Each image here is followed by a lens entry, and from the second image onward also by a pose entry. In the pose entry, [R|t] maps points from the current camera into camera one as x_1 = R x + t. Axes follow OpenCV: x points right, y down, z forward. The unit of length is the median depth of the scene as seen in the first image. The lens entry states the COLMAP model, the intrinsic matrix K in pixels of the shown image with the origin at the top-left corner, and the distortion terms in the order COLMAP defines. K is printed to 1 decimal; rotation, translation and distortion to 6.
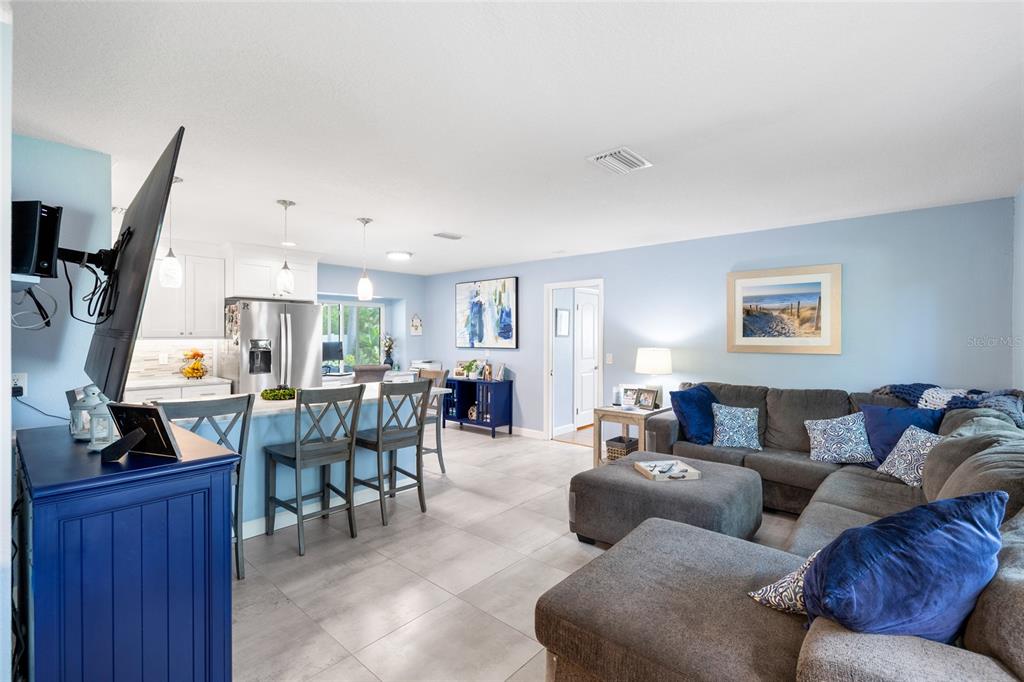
lens RADIAL K [[456.5, 0, 511.7], [0, 456.5, 338.1], [0, 0, 1]] dist [-0.010318, 0.001540]
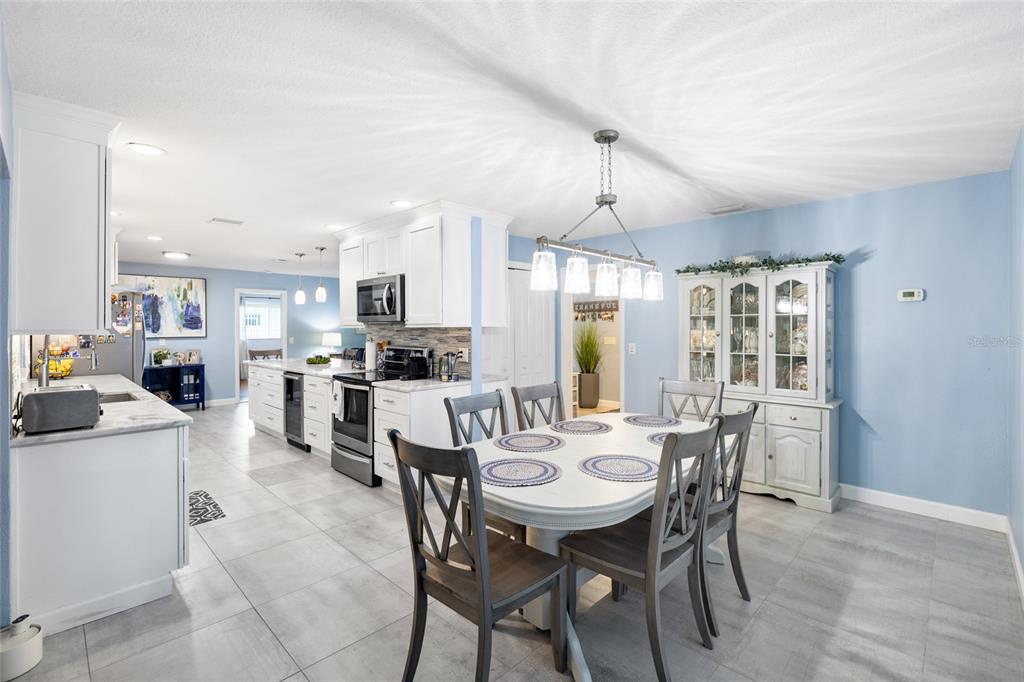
lens RADIAL K [[456.5, 0, 515.1], [0, 456.5, 327.5], [0, 0, 1]] dist [-0.010318, 0.001540]
pose [[0.047363, -0.004923, 0.998866, -1.146799], [0.010125, 0.999939, 0.004448, 0.000664], [-0.998826, 0.009902, 0.047410, 0.102935]]
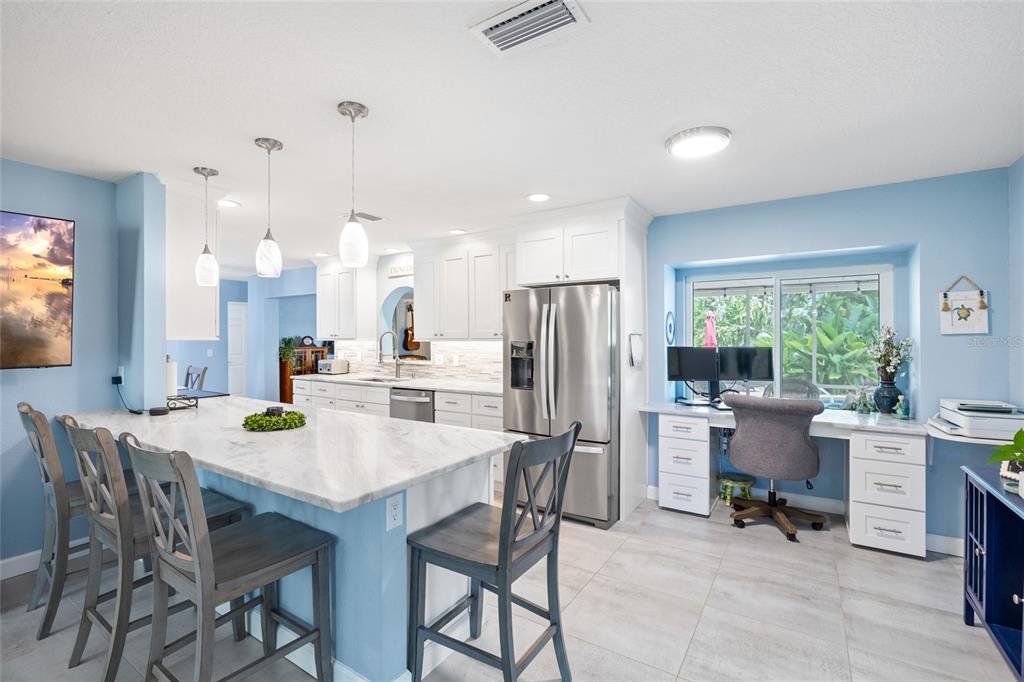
lens RADIAL K [[456.5, 0, 510.5], [0, 456.5, 340.4], [0, 0, 1]] dist [-0.010318, 0.001540]
pose [[0.146618, 0.008850, -0.989154, 0.122029], [-0.000146, 0.999960, 0.008925, -0.004411], [0.989193, -0.001164, 0.146614, 0.666937]]
